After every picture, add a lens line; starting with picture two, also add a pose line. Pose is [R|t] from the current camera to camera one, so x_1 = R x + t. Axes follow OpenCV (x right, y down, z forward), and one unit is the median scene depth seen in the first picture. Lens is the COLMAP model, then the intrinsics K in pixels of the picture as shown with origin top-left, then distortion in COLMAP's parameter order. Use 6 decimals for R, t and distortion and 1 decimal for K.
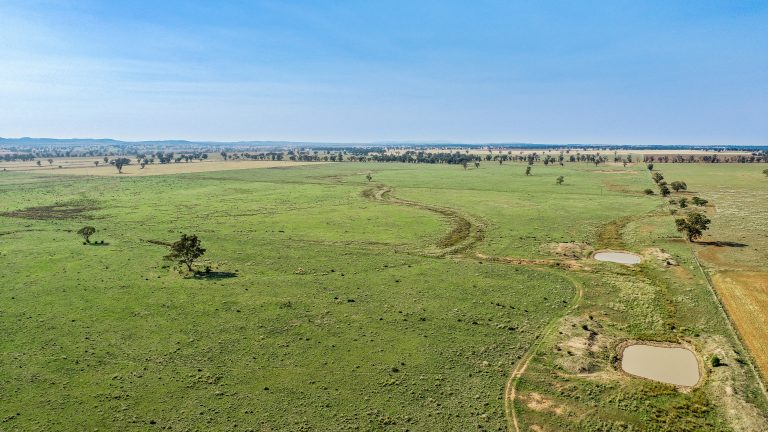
lens RADIAL K [[505.3, 0, 384.0], [0, 505.3, 216.0], [0, 0, 1]] dist [-0.001800, 0.001225]
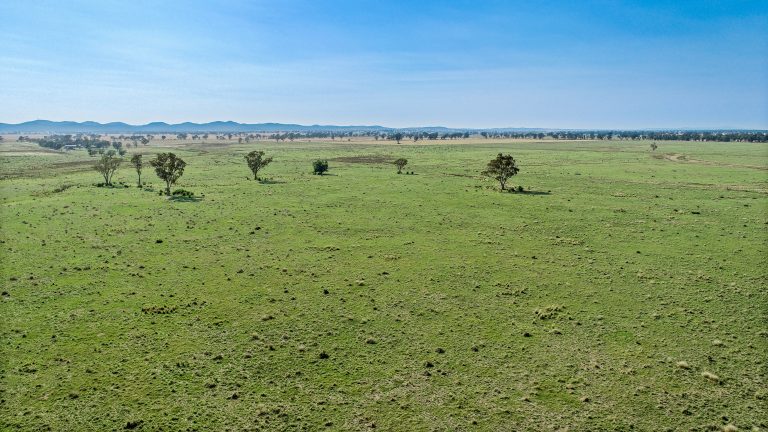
lens RADIAL K [[505.3, 0, 384.0], [0, 505.3, 216.0], [0, 0, 1]] dist [-0.001800, 0.001225]
pose [[0.904217, 0.071332, -0.421074, -0.116050], [-0.079278, 0.996852, -0.001370, 0.133530], [0.419651, 0.034620, 0.907025, -0.037818]]
